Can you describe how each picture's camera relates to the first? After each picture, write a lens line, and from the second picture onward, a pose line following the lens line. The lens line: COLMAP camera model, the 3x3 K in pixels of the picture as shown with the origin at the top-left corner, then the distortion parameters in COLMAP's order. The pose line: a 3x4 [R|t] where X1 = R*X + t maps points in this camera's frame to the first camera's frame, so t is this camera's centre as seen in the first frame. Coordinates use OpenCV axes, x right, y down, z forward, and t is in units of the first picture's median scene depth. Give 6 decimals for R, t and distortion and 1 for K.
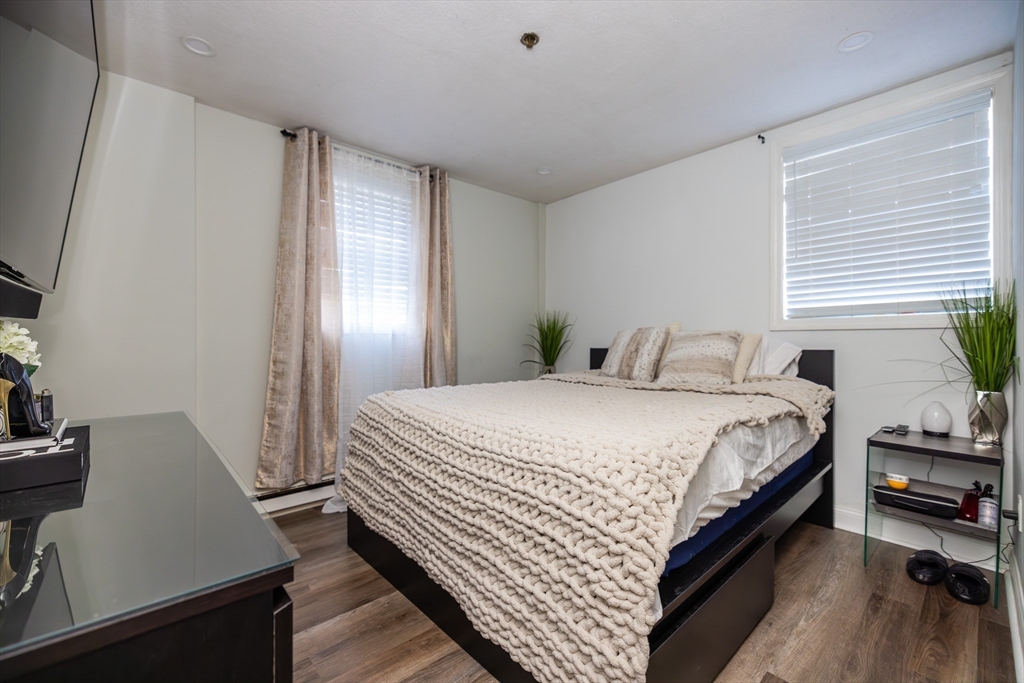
lens RADIAL K [[424.7, 0, 509.3], [0, 424.7, 338.2], [0, 0, 1]] dist [0.001697, 0.000009]
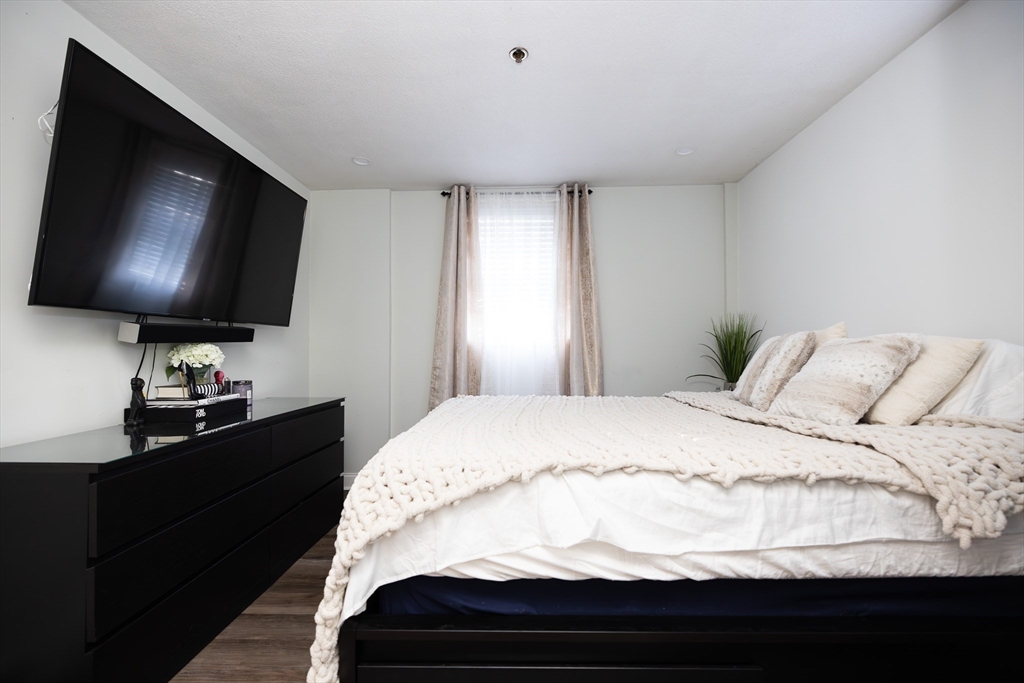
lens RADIAL K [[423.5, 0, 512.0], [0, 423.5, 341.5], [0, 0, 1]] dist [-0.000704, -0.000295]
pose [[0.731497, -0.014110, -0.681699, 0.502471], [0.008225, 0.999896, -0.011870, -0.007674], [0.681795, 0.003076, 0.731536, 0.182417]]
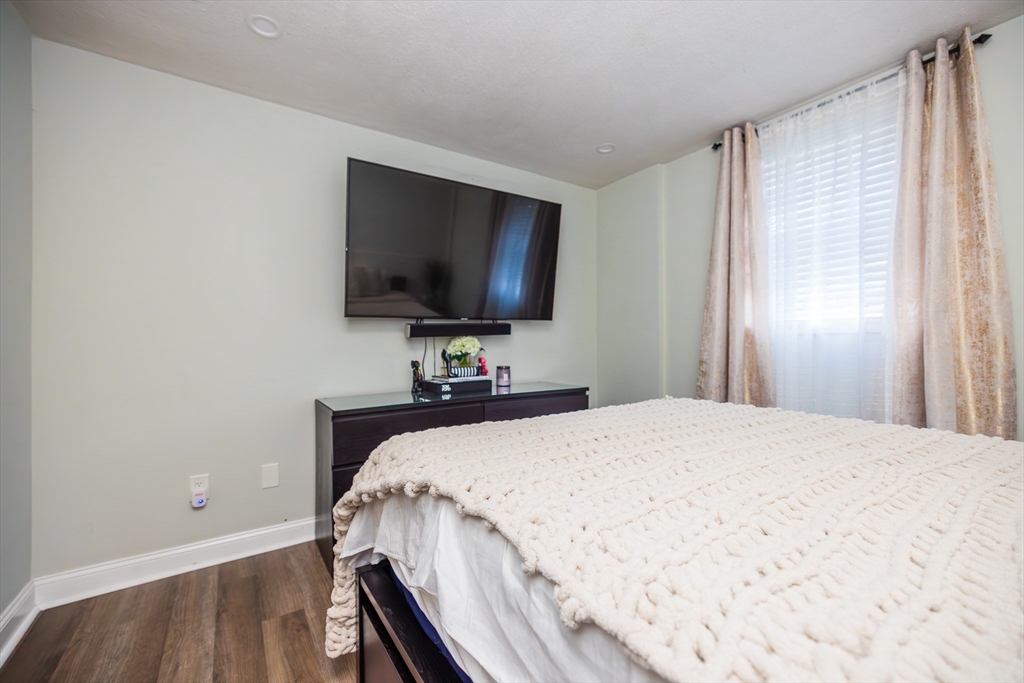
lens RADIAL K [[423.5, 0, 512.0], [0, 423.5, 341.5], [0, 0, 1]] dist [-0.000704, -0.000295]
pose [[-0.137978, 0.005334, -0.990421, 0.577363], [0.015353, 0.999877, 0.003246, -0.007863], [0.990316, -0.014758, -0.138043, 0.622486]]
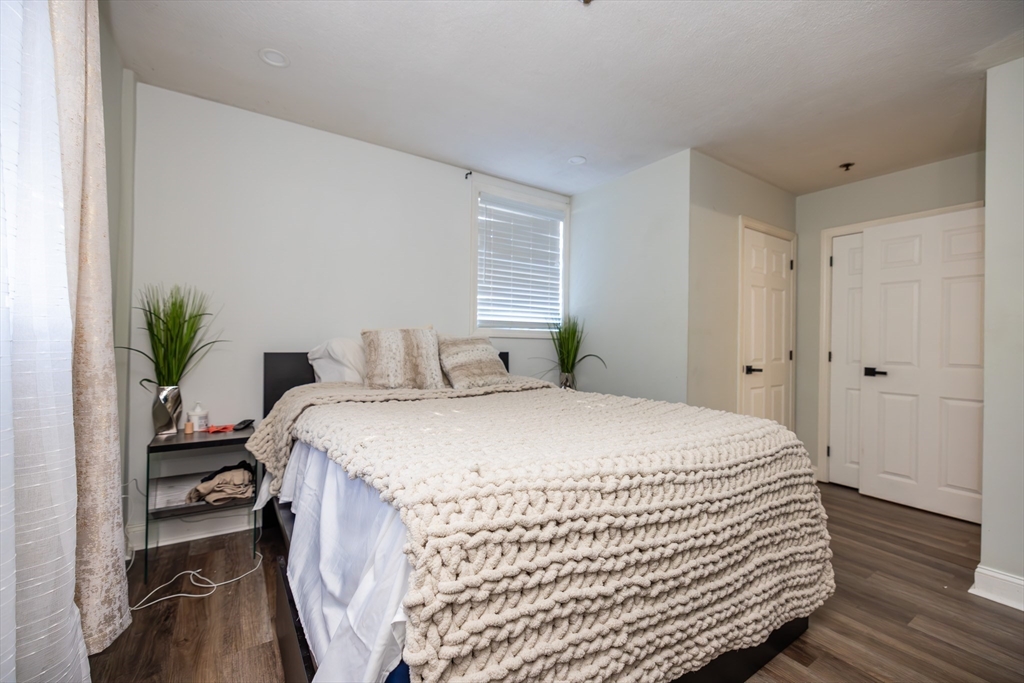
lens RADIAL K [[423.5, 0, 512.0], [0, 423.5, 341.5], [0, 0, 1]] dist [-0.000704, -0.000295]
pose [[0.140718, 0.013471, 0.989958, -0.556493], [-0.017994, 0.999777, -0.011047, 0.006750], [-0.989886, -0.016258, 0.140929, 0.710278]]
